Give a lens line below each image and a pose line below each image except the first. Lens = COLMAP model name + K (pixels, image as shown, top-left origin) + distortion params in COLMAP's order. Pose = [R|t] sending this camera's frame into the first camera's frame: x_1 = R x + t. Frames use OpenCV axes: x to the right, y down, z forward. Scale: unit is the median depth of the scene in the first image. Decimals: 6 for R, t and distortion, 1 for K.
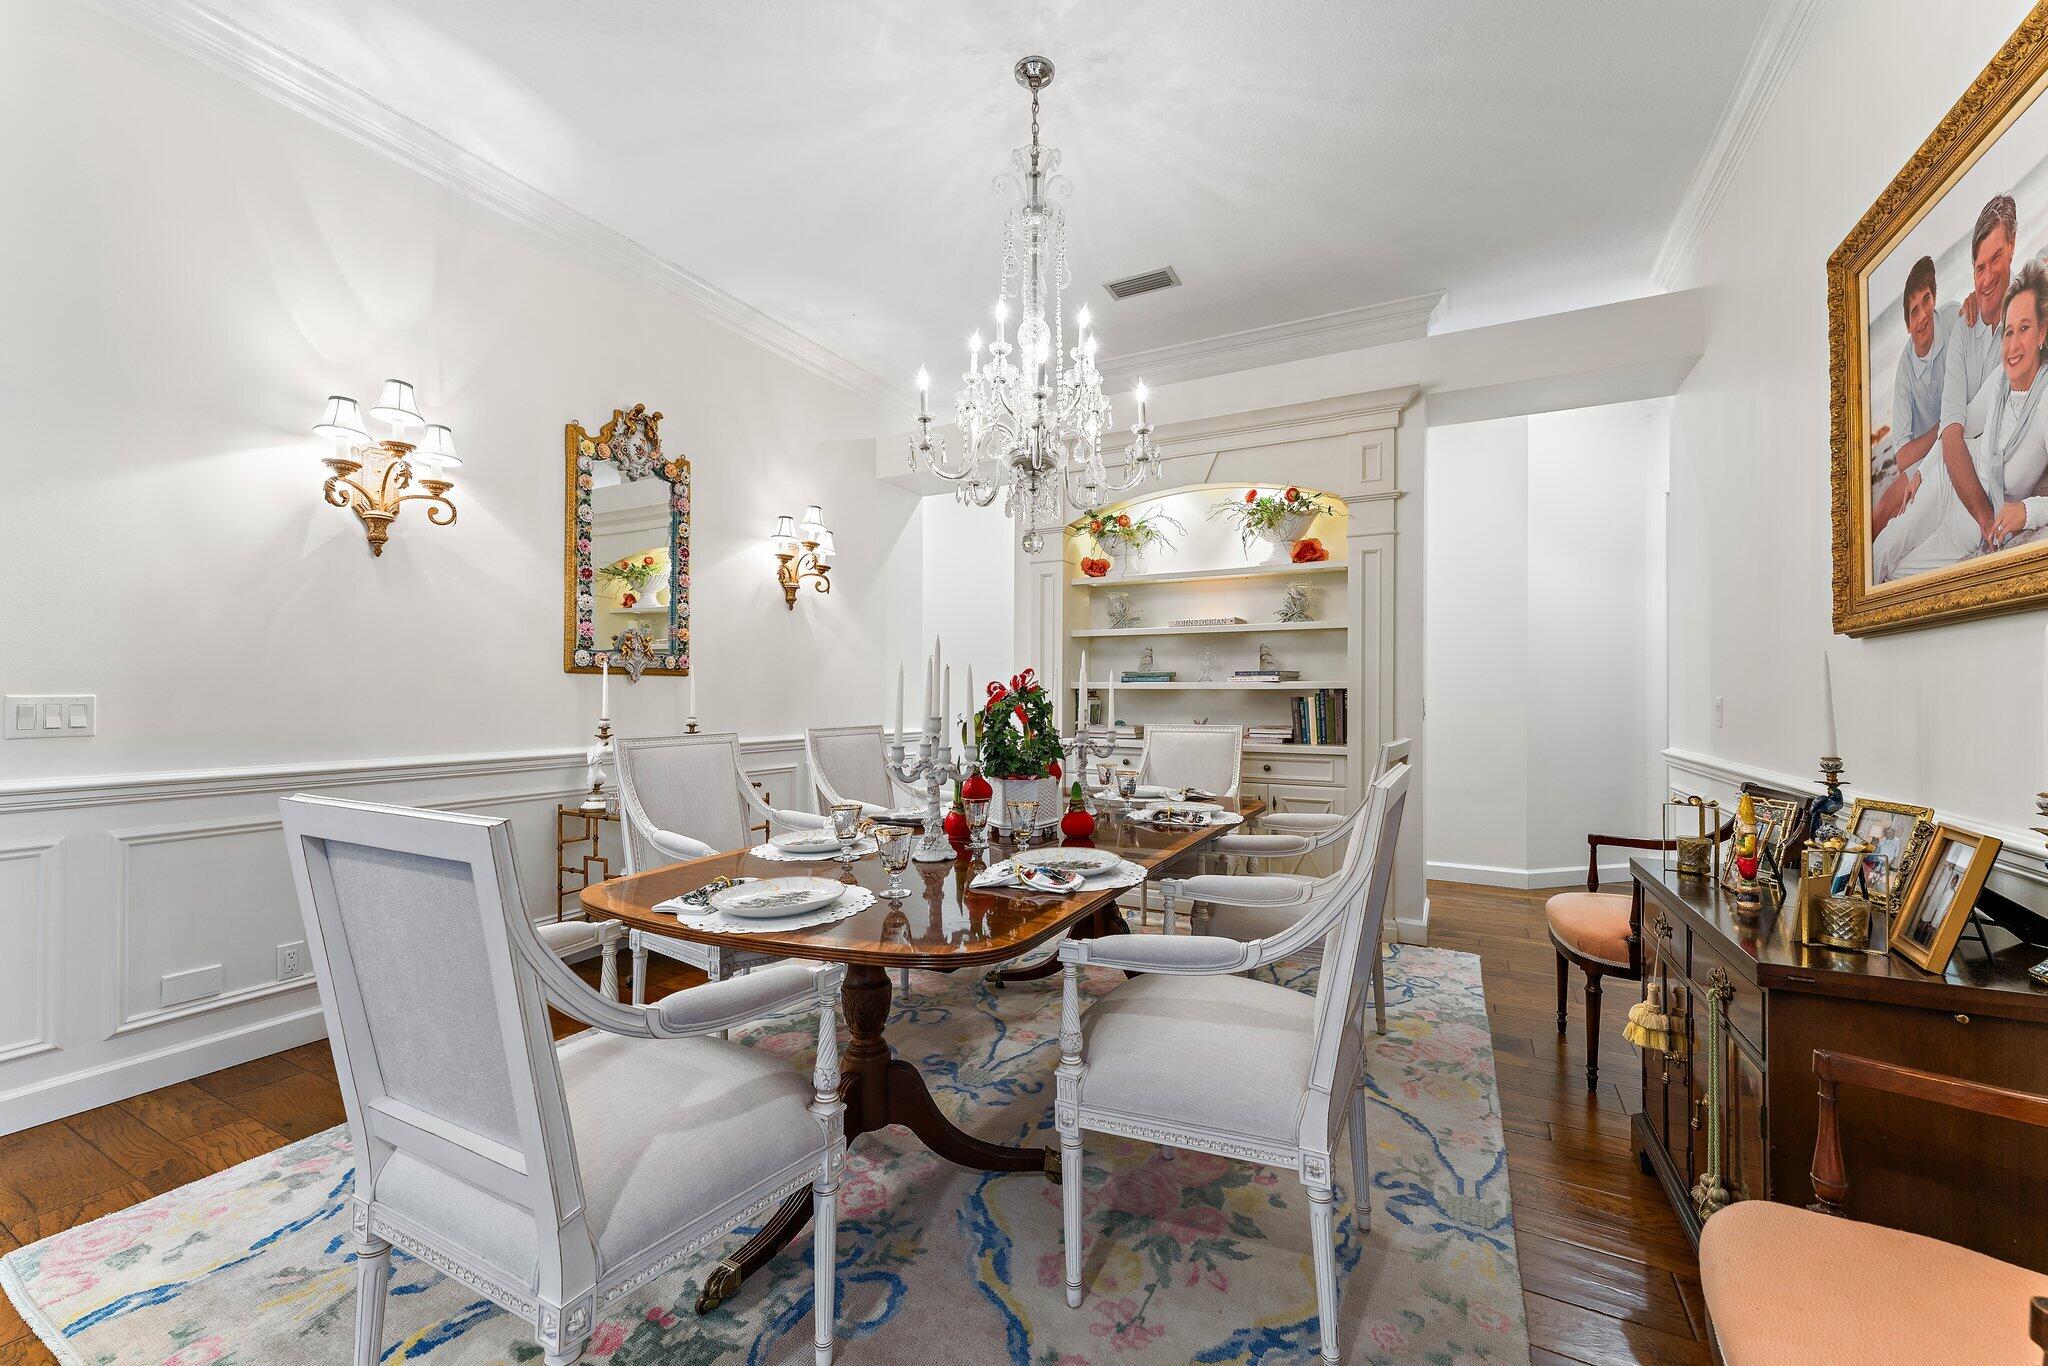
lens RADIAL K [[813.5, 0, 1014.0], [0, 813.5, 690.1], [0, 0, 1]] dist [0.001040, -0.000492]
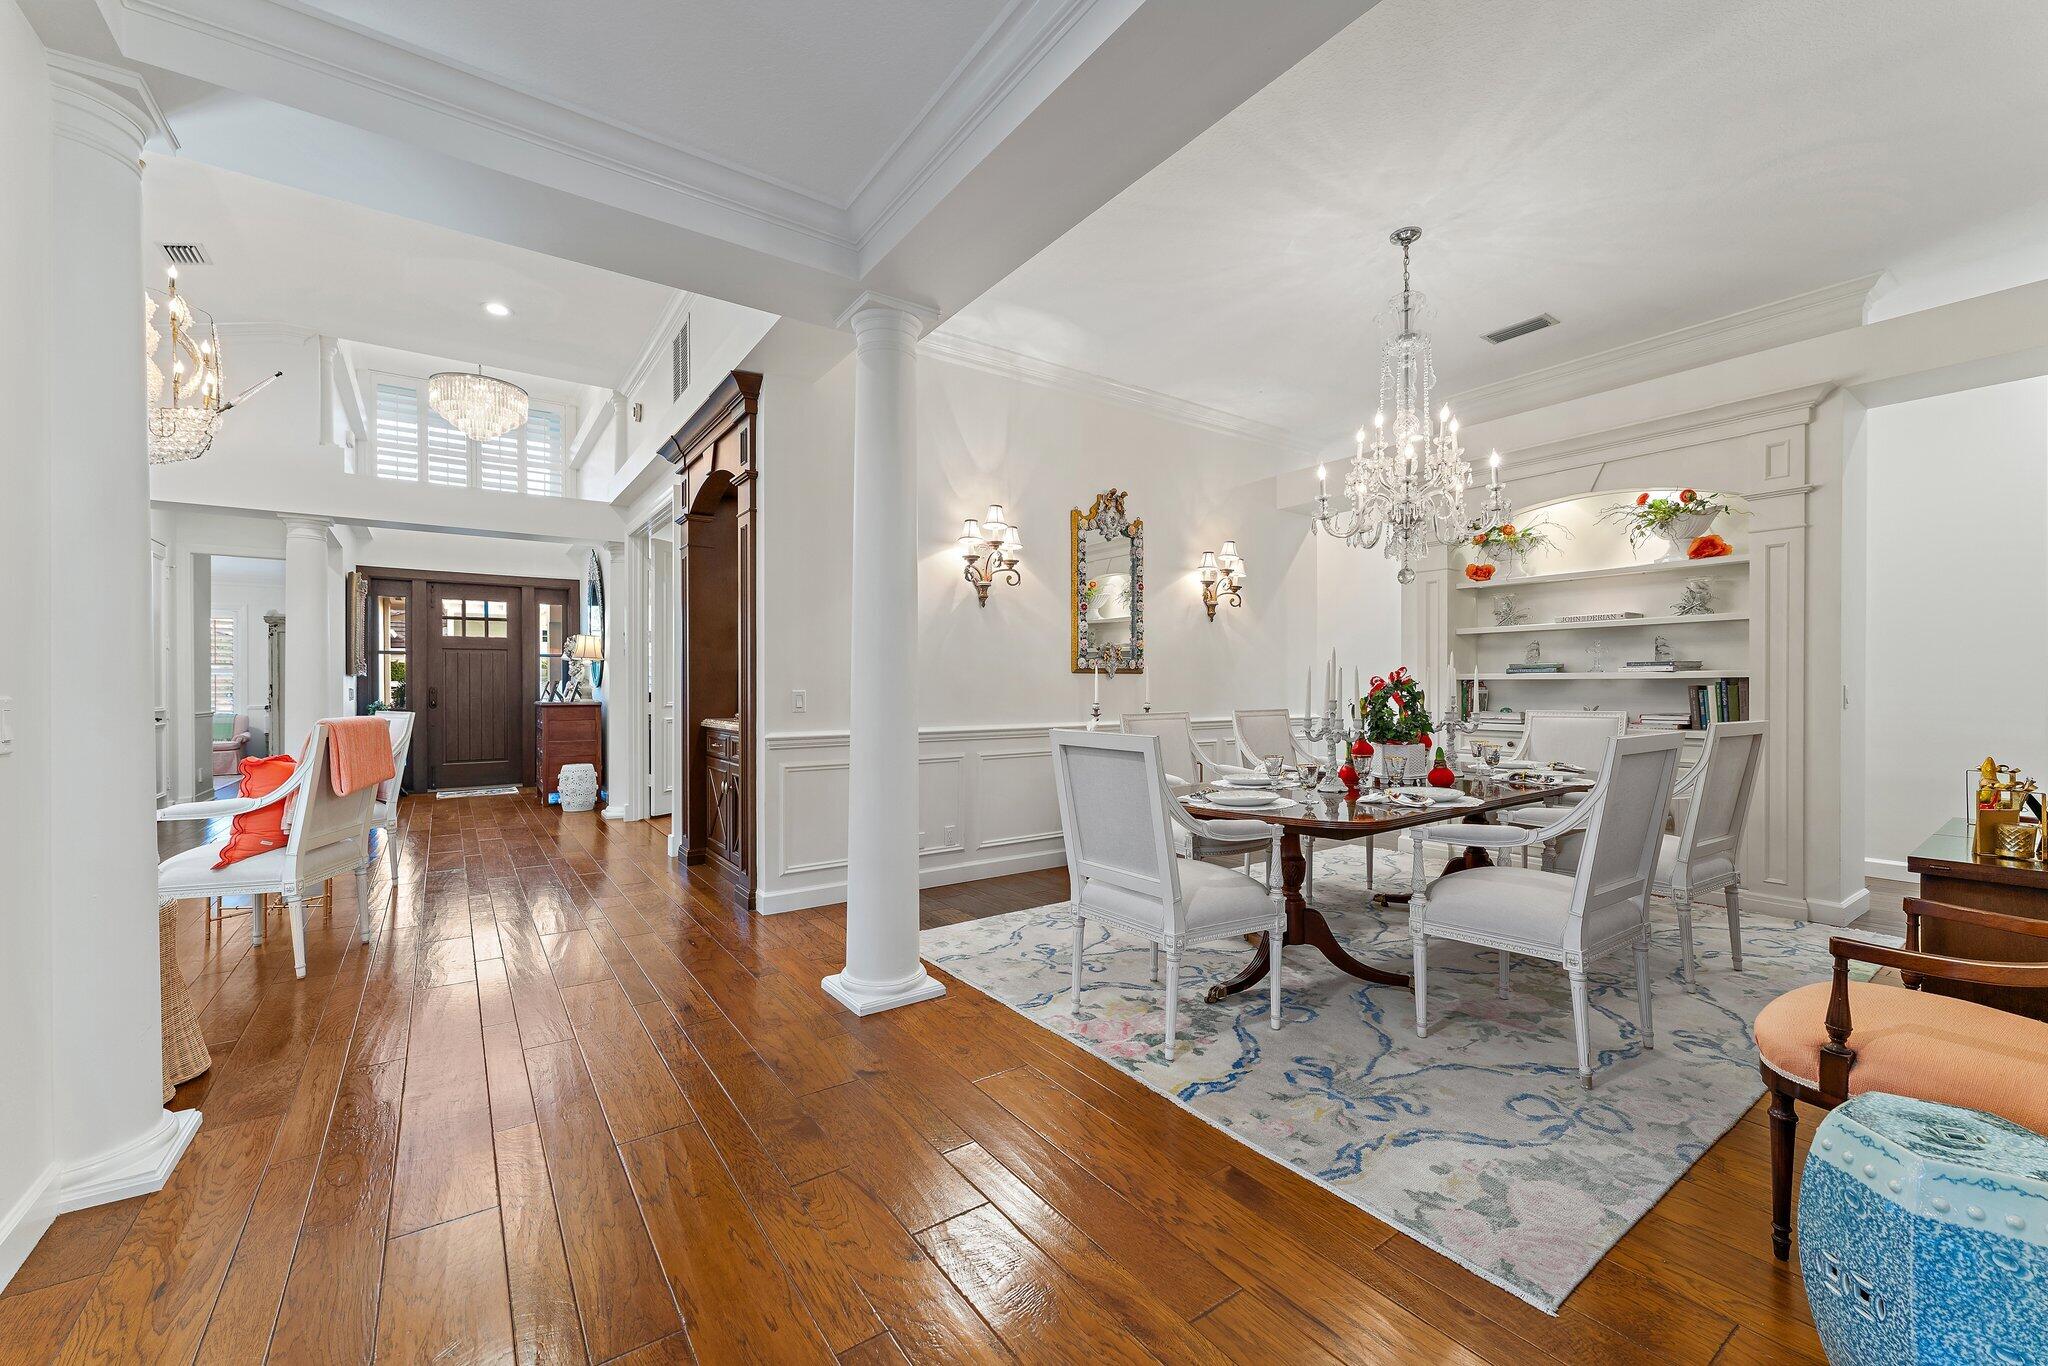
lens RADIAL K [[813.5, 0, 1014.0], [0, 813.5, 690.1], [0, 0, 1]] dist [0.001040, -0.000492]
pose [[0.894798, -0.004745, -0.446446, 0.041237], [0.009169, 0.999928, 0.007749, -0.003138], [0.446377, -0.011028, 0.894777, -0.520160]]
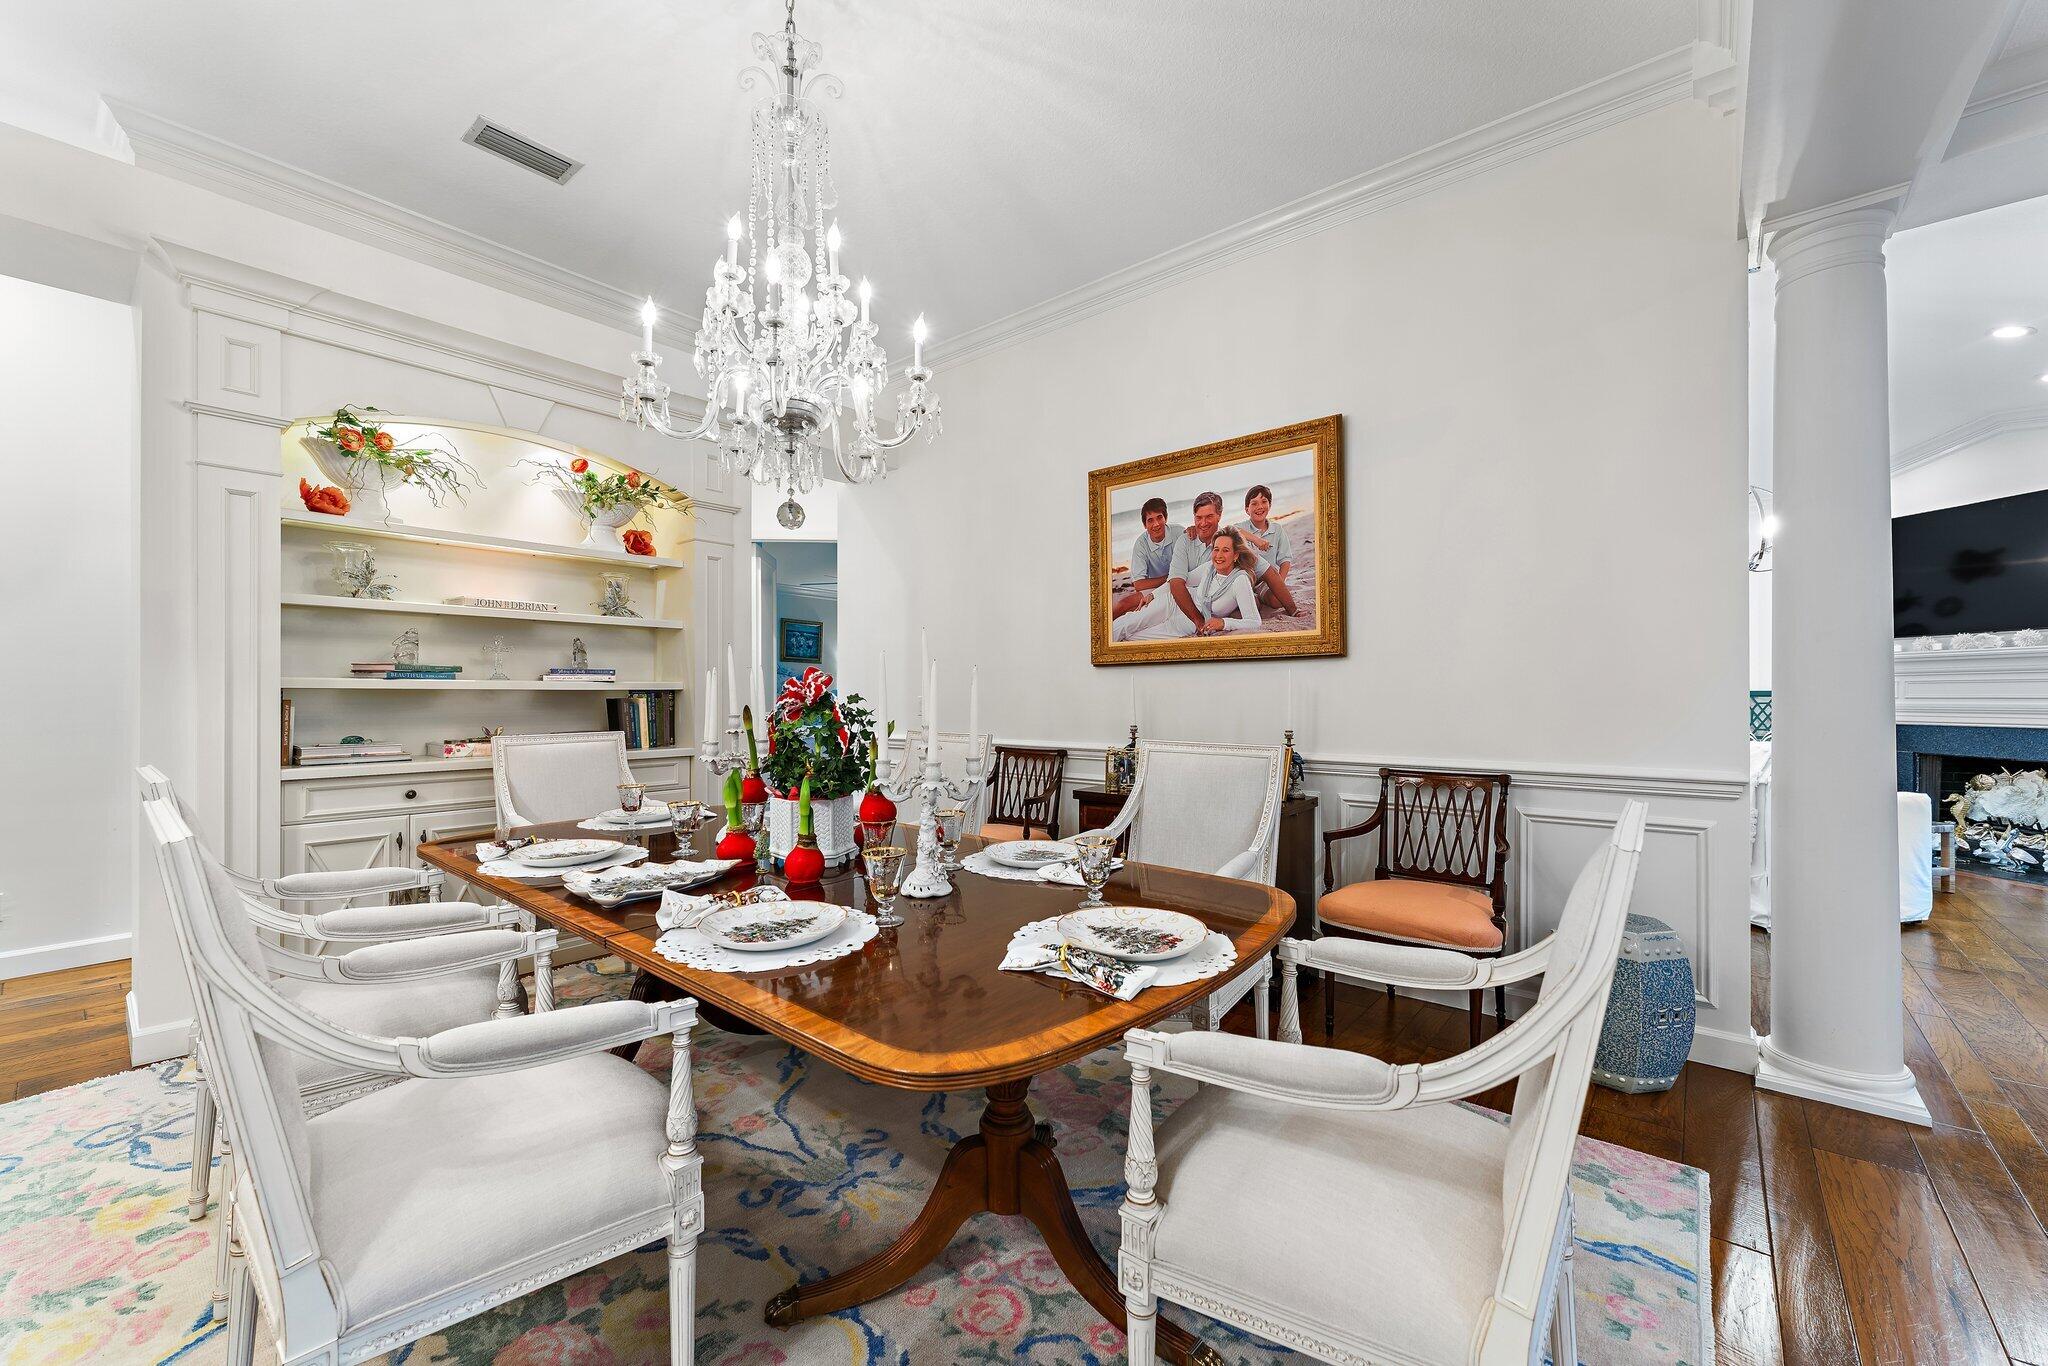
lens RADIAL K [[812.6, 0, 1016.4], [0, 812.6, 696.1], [0, 0, 1]] dist [-0.000235, -0.000214]
pose [[0.205034, -0.005270, 0.978741, -0.703336], [-0.003541, 0.999975, 0.006126, -0.002285], [-0.978748, -0.004722, 0.205010, 0.571269]]
